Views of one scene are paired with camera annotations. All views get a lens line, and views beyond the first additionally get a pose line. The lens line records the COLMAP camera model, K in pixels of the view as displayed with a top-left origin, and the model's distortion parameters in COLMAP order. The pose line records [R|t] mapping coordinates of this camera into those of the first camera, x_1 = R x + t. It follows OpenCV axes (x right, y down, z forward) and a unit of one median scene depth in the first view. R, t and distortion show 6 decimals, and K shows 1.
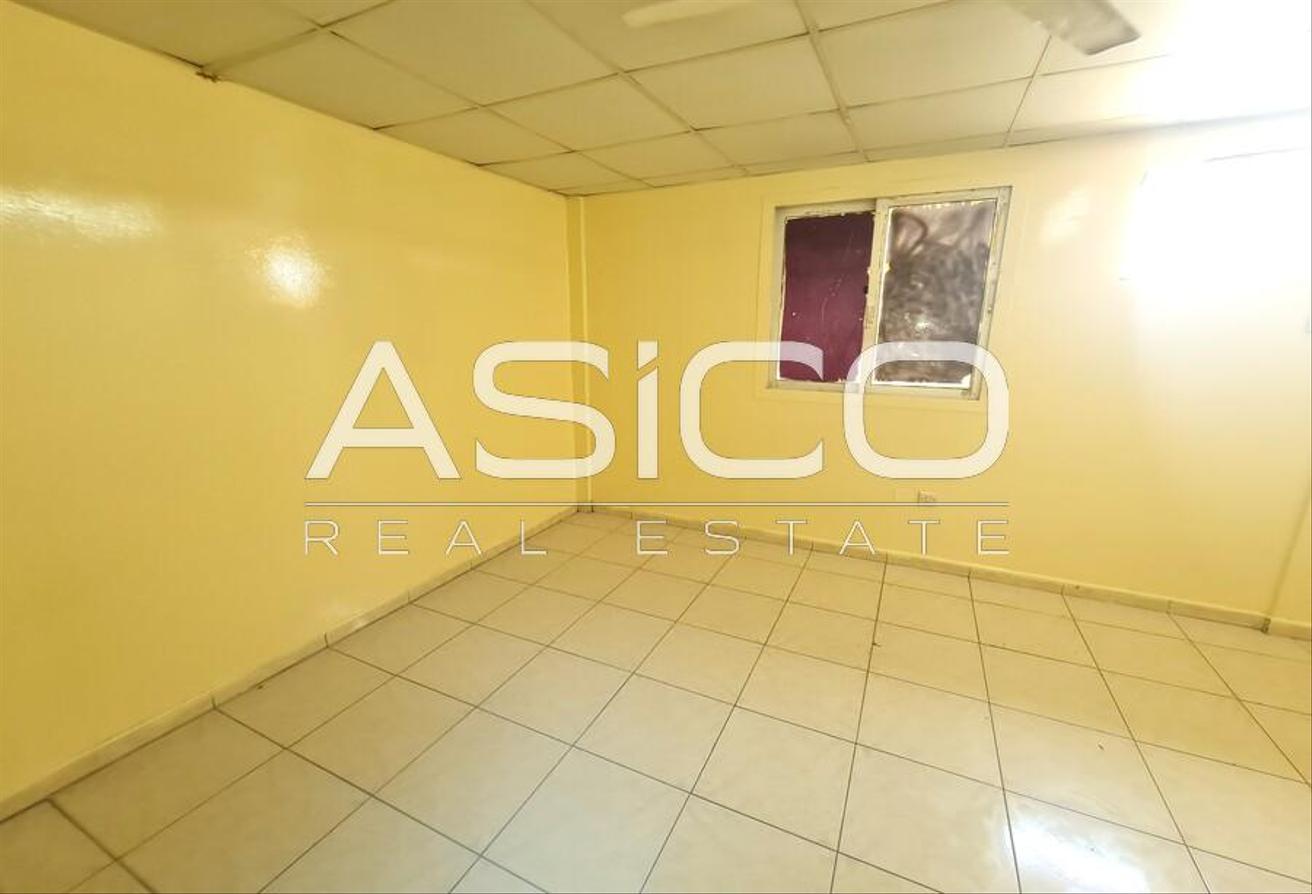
lens RADIAL K [[520.3, 0, 685.2], [0, 520.3, 453.7], [0, 0, 1]] dist [-0.001775, -0.000184]
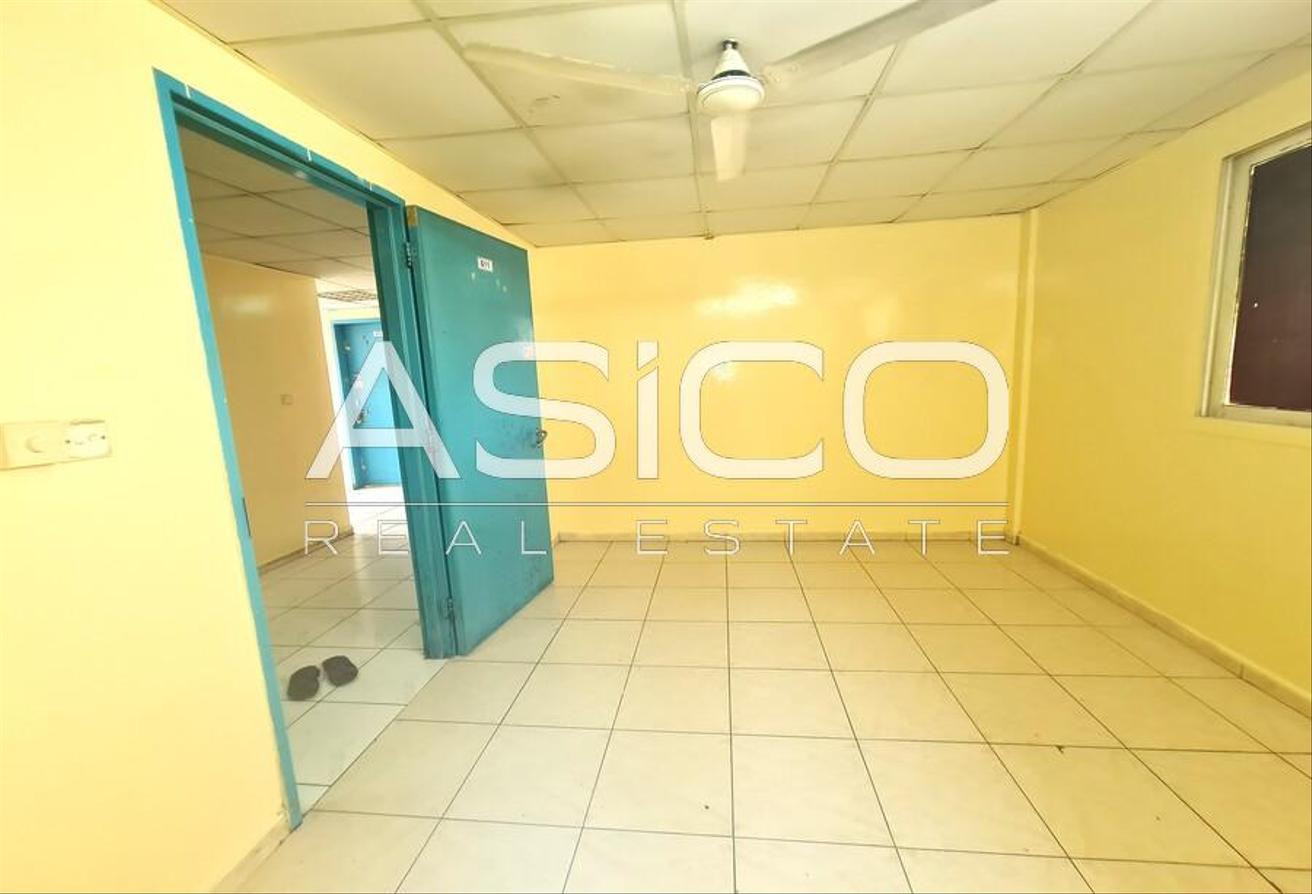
lens RADIAL K [[535.0, 0, 659.9], [0, 535.0, 444.9], [0, 0, 1]] dist [0.000620, 0.000173]
pose [[0.315102, 0.123691, -0.940963, 0.611878], [-0.194869, 0.978778, 0.063406, 0.005535], [0.928836, 0.163385, 0.332518, 0.108320]]
